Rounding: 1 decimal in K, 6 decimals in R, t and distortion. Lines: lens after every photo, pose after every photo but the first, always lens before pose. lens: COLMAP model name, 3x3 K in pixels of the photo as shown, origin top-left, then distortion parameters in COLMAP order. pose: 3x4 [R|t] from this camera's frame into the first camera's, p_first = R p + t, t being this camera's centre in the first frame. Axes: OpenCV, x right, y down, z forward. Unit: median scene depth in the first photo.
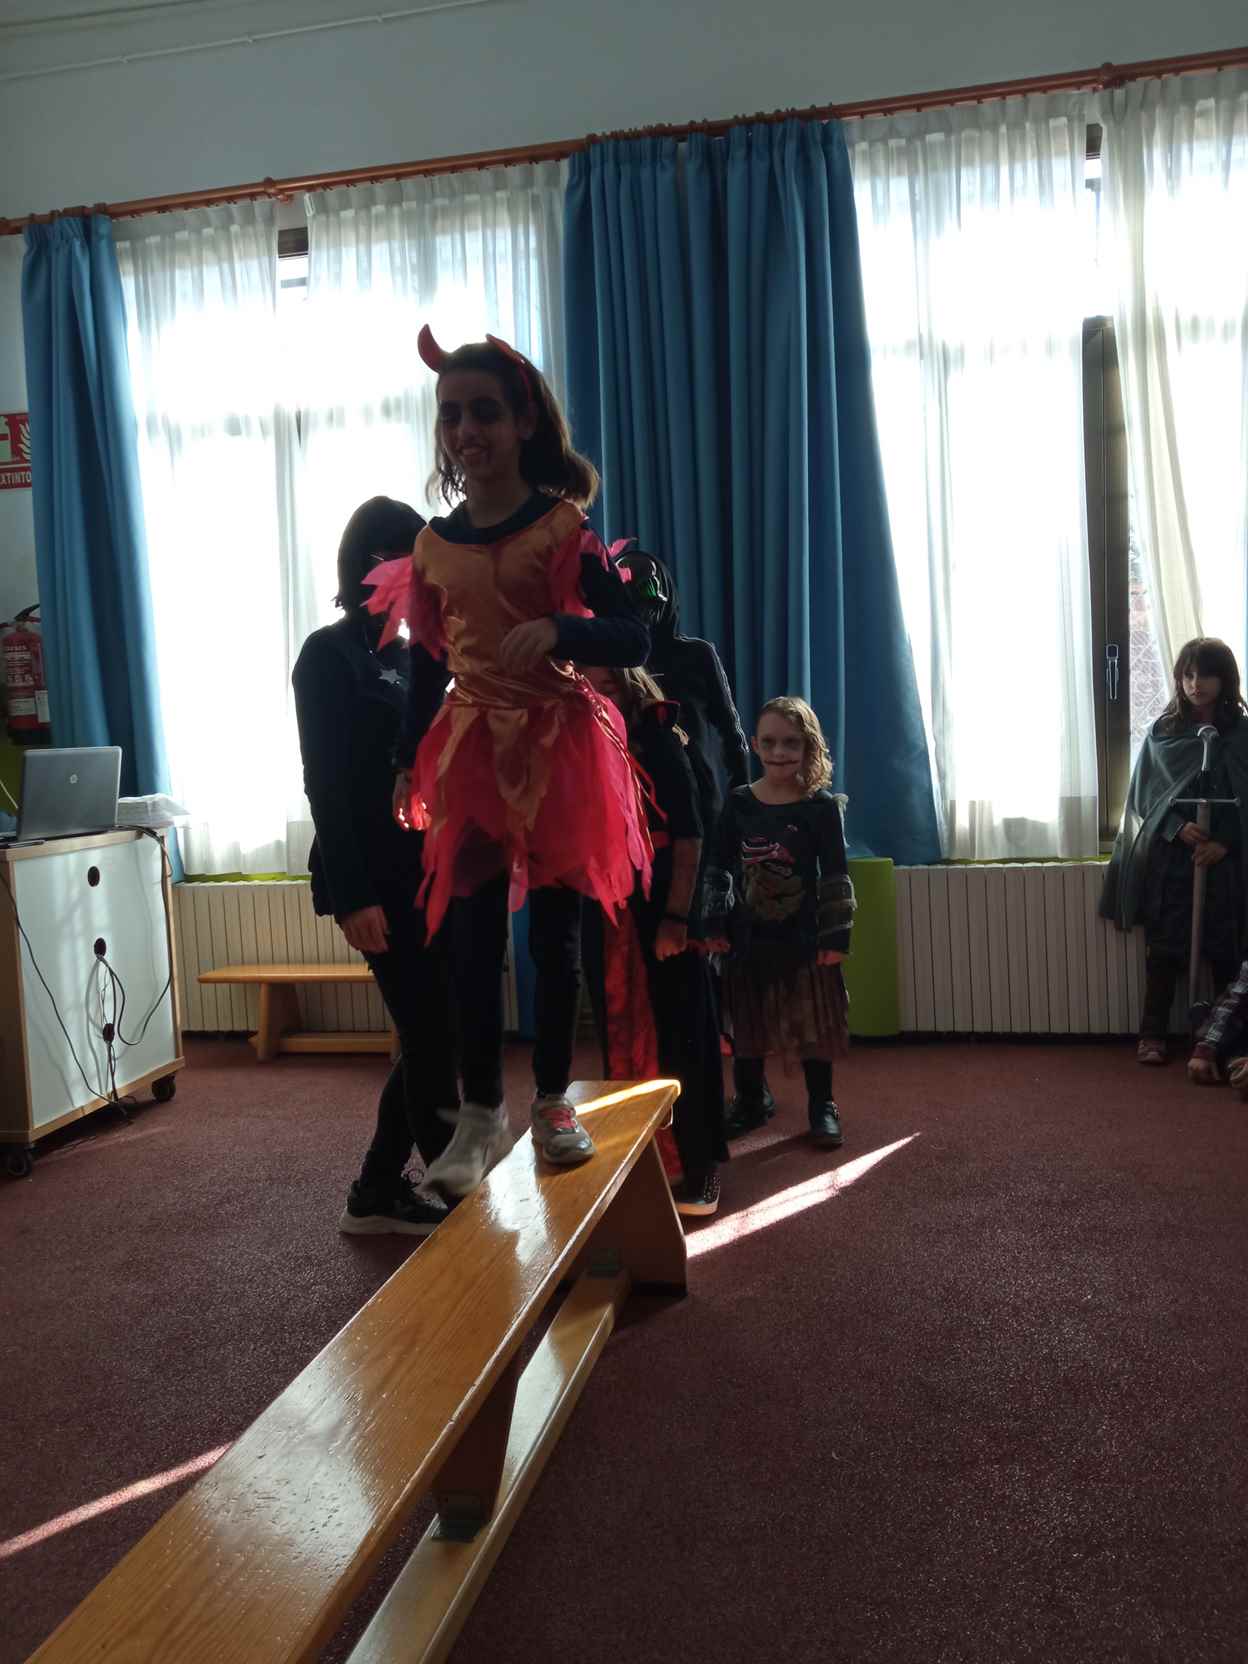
lens RADIAL K [[1365.0, 0, 639.0], [0, 1365.0, 832.6], [0, 0, 1]] dist [-0.008885, -0.010722]
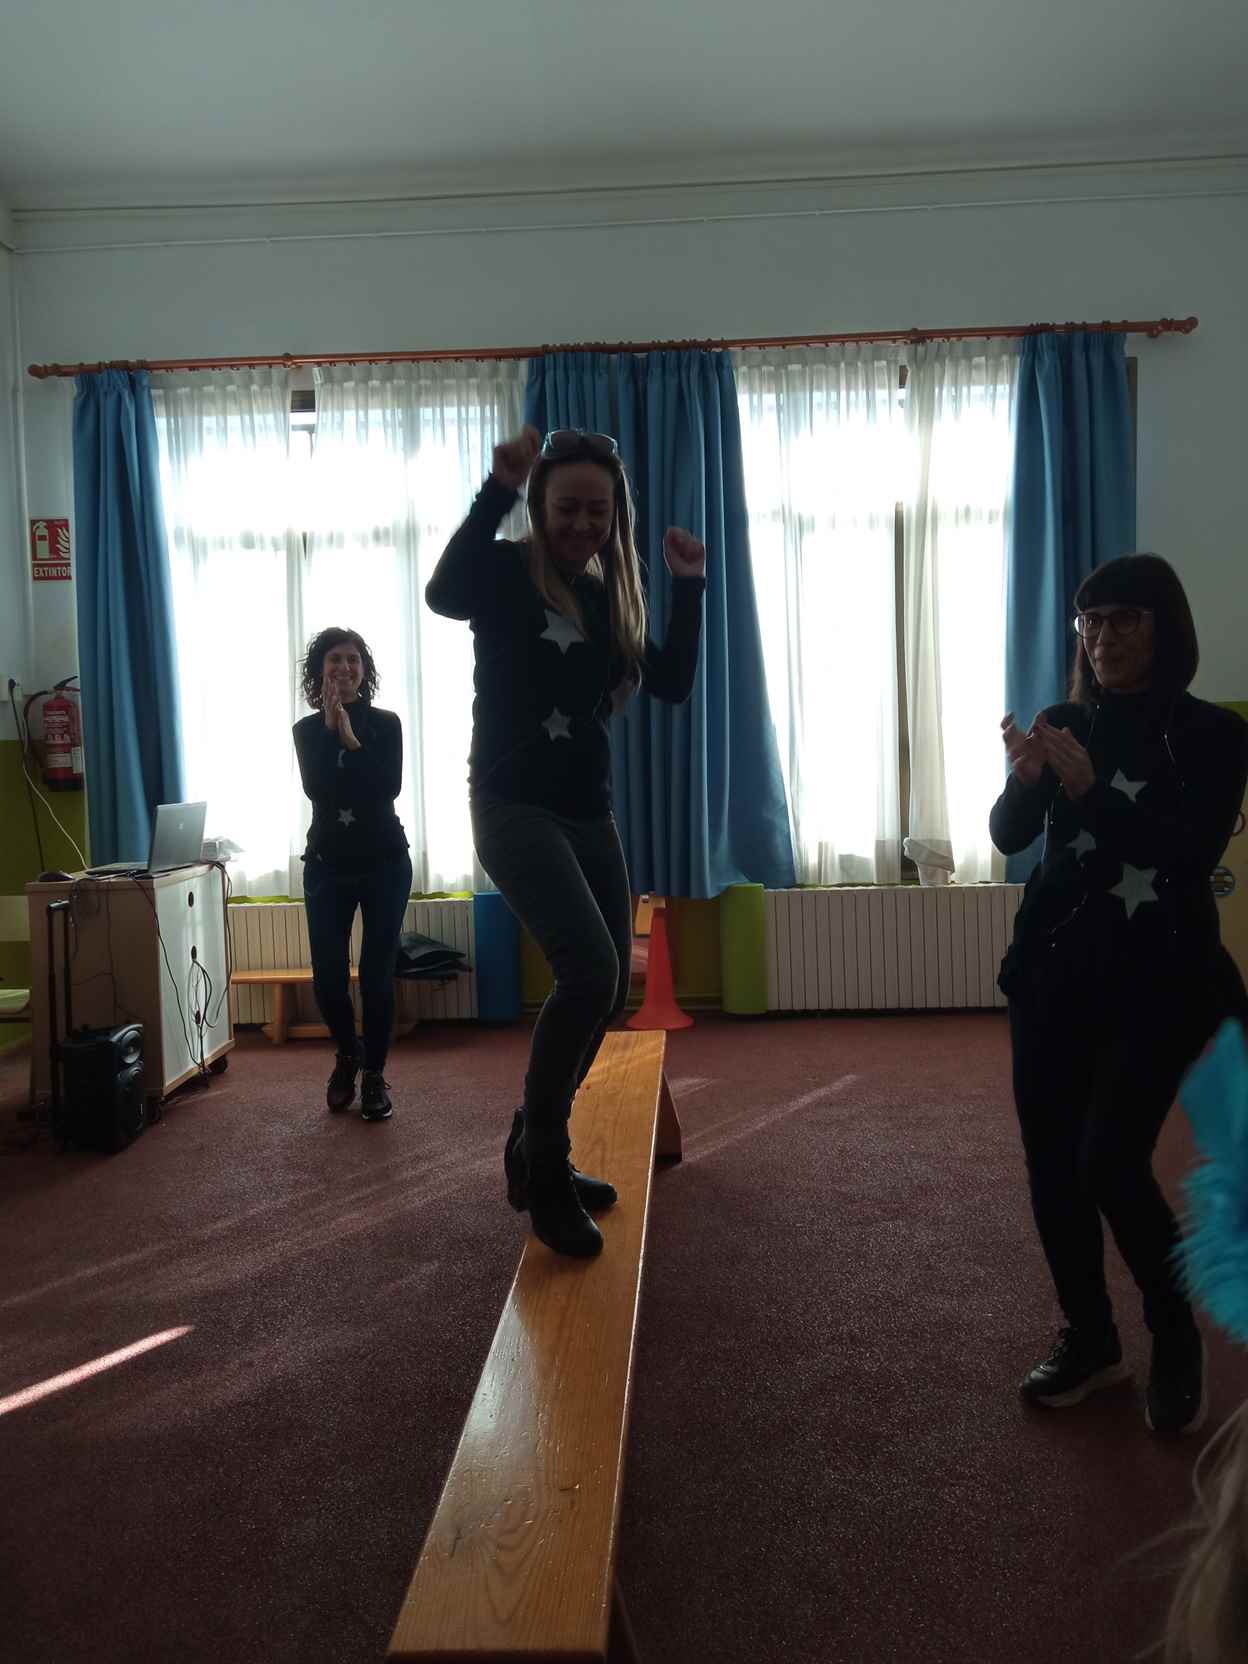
lens RADIAL K [[1341.4, 0, 649.2], [0, 1341.4, 820.8], [0, 0, 1]] dist [0.053100, -0.135118]
pose [[0.985357, 0.006645, 0.170375, -0.158580], [-0.001968, 0.999617, -0.027605, -0.006688], [-0.170493, 0.026865, 0.984993, -0.317676]]
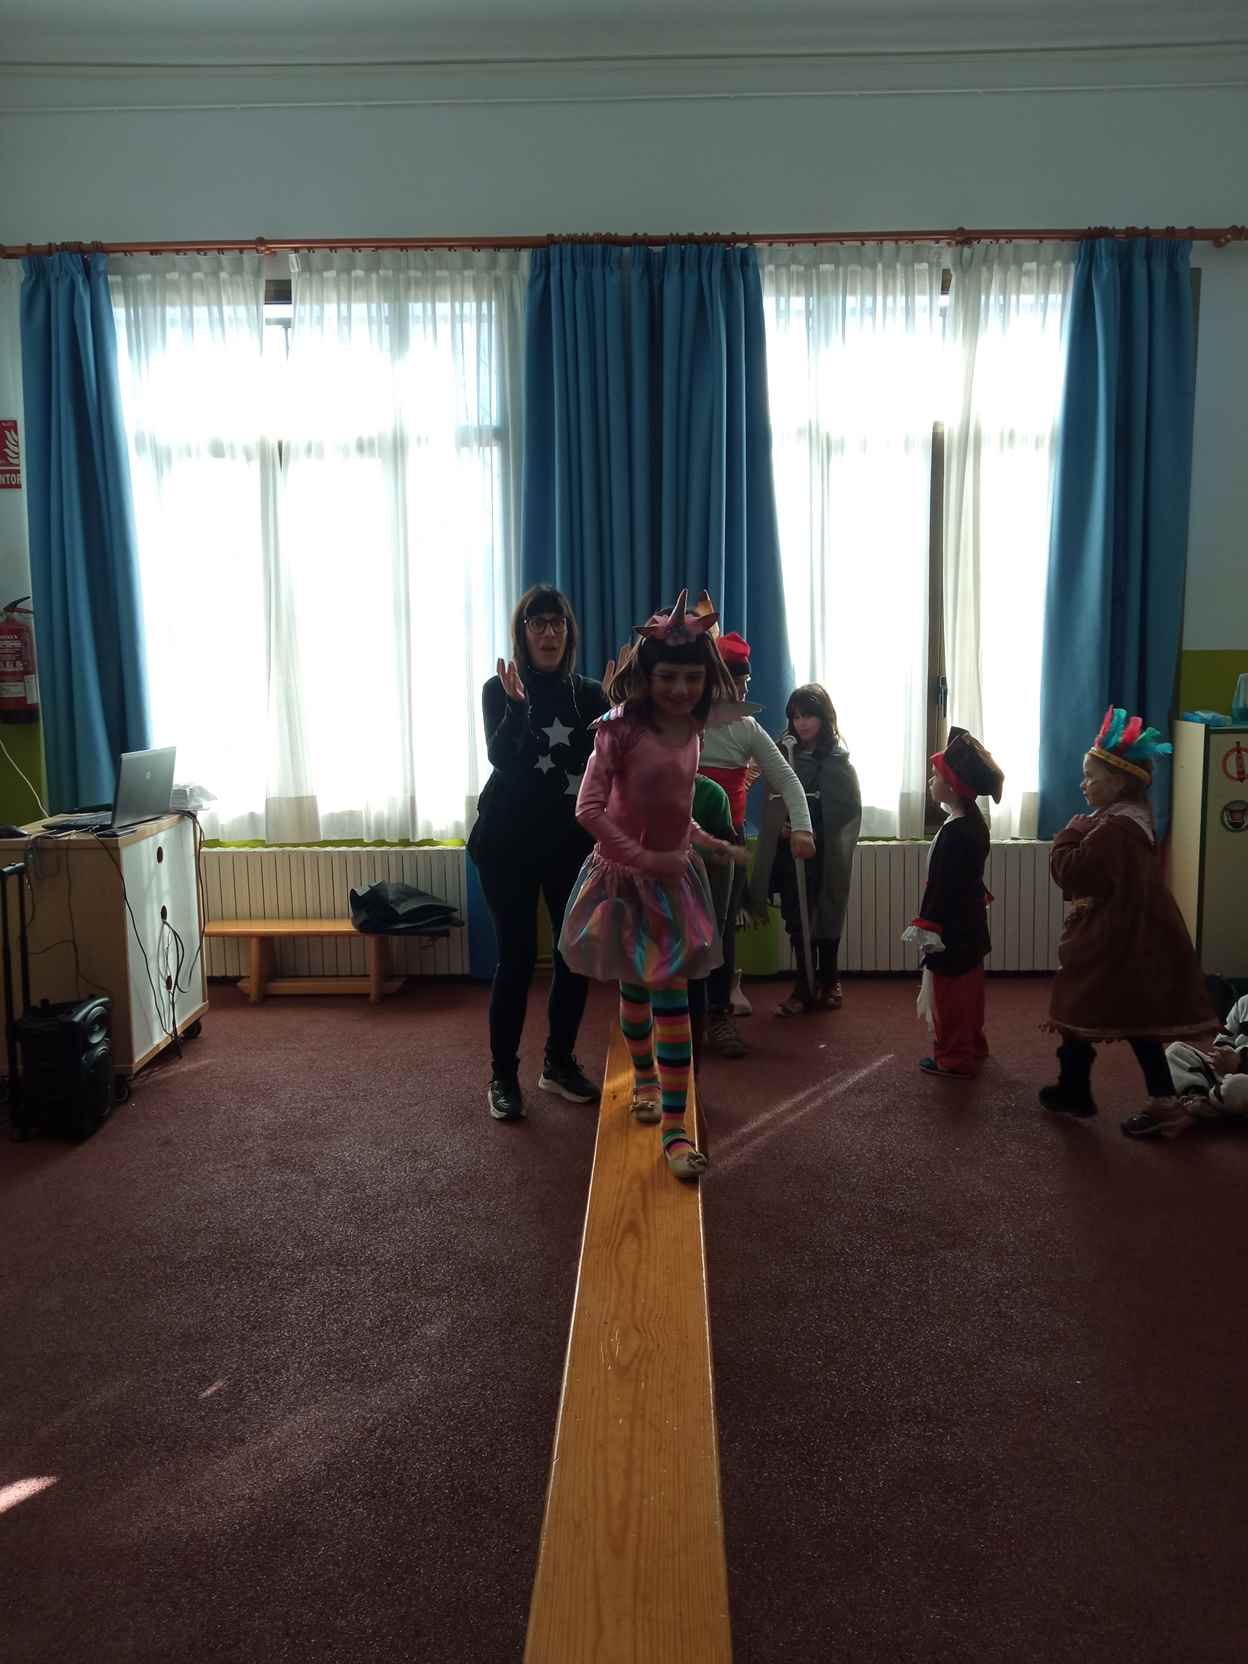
lens RADIAL K [[1341.4, 0, 651.3], [0, 1341.4, 831.8], [0, 0, 1]] dist [0.053100, -0.135118]
pose [[0.980279, 0.007811, 0.197463, -0.180112], [-0.018533, 0.998448, 0.052510, -0.050295], [-0.196746, -0.055134, 0.978903, -0.214874]]
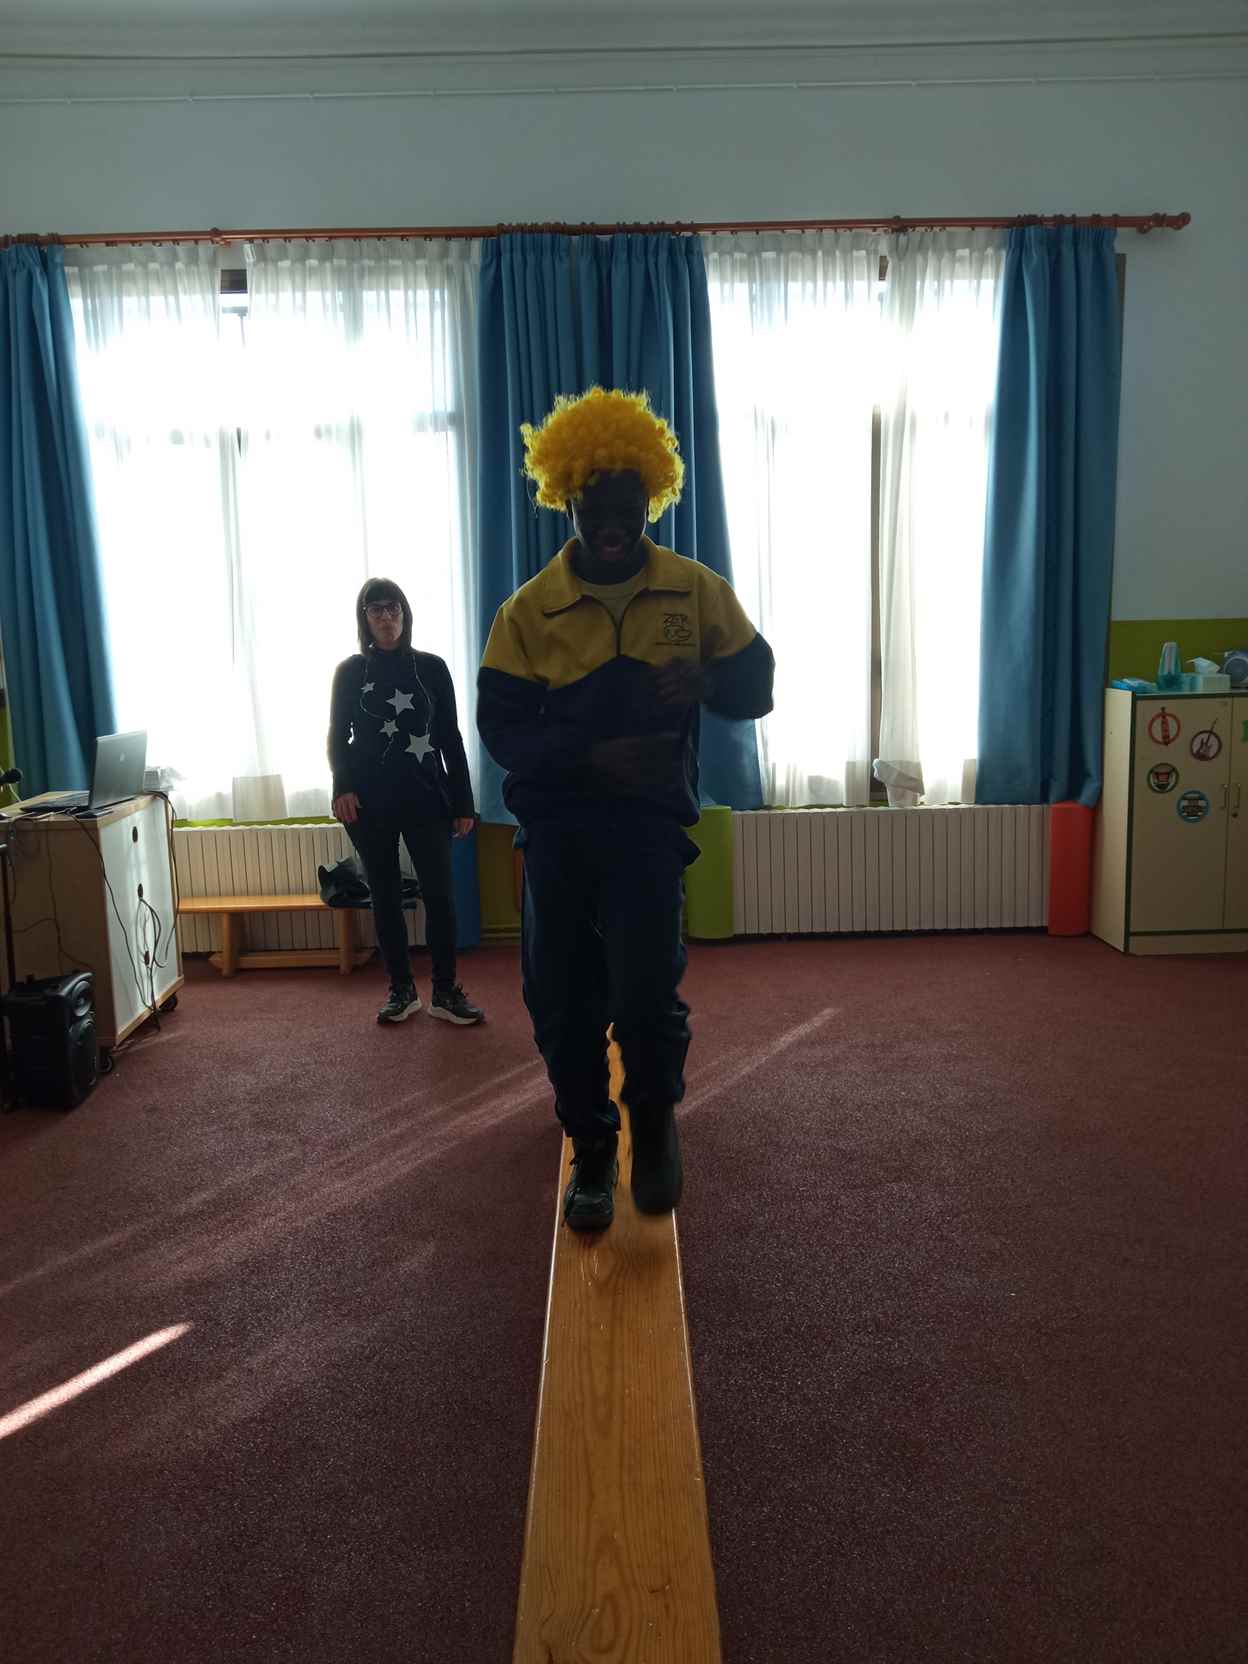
lens RADIAL K [[1341.4, 0, 654.6], [0, 1341.4, 832.0], [0, 0, 1]] dist [0.053100, -0.135118]
pose [[0.972110, -0.015480, 0.234012, -0.195223], [-0.001619, 0.997353, 0.072697, -0.051619], [-0.234518, -0.071048, 0.969512, -0.261518]]
